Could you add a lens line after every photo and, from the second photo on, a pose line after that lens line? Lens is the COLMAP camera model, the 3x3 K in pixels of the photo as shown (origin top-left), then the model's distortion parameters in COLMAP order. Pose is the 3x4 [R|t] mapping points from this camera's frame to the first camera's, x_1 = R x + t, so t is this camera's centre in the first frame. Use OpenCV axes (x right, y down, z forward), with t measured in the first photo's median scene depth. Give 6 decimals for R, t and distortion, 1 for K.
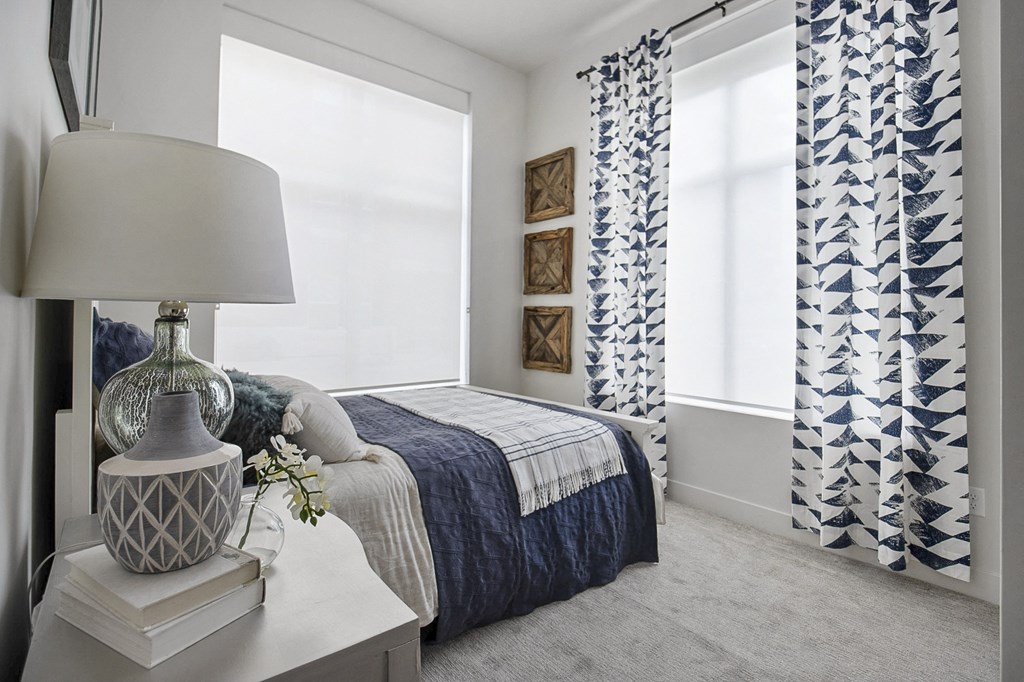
lens RADIAL K [[475.1, 0, 470.4], [0, 475.1, 315.9], [0, 0, 1]] dist [-0.000432, -0.000015]
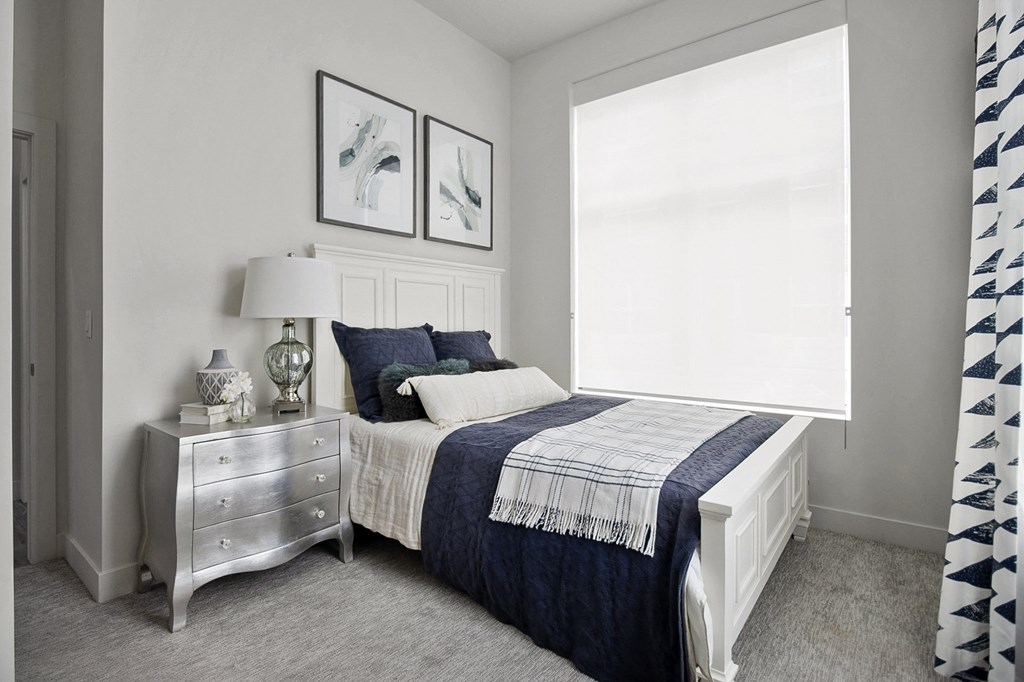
lens RADIAL K [[488.0, 0, 516.0], [0, 488.0, 323.0], [0, 0, 1]] dist [-0.003042, -0.028627]
pose [[0.260128, -0.011749, -0.965503, 1.173613], [0.007128, 0.999922, -0.010247, 0.017191], [0.965548, -0.004217, 0.260191, 0.813348]]
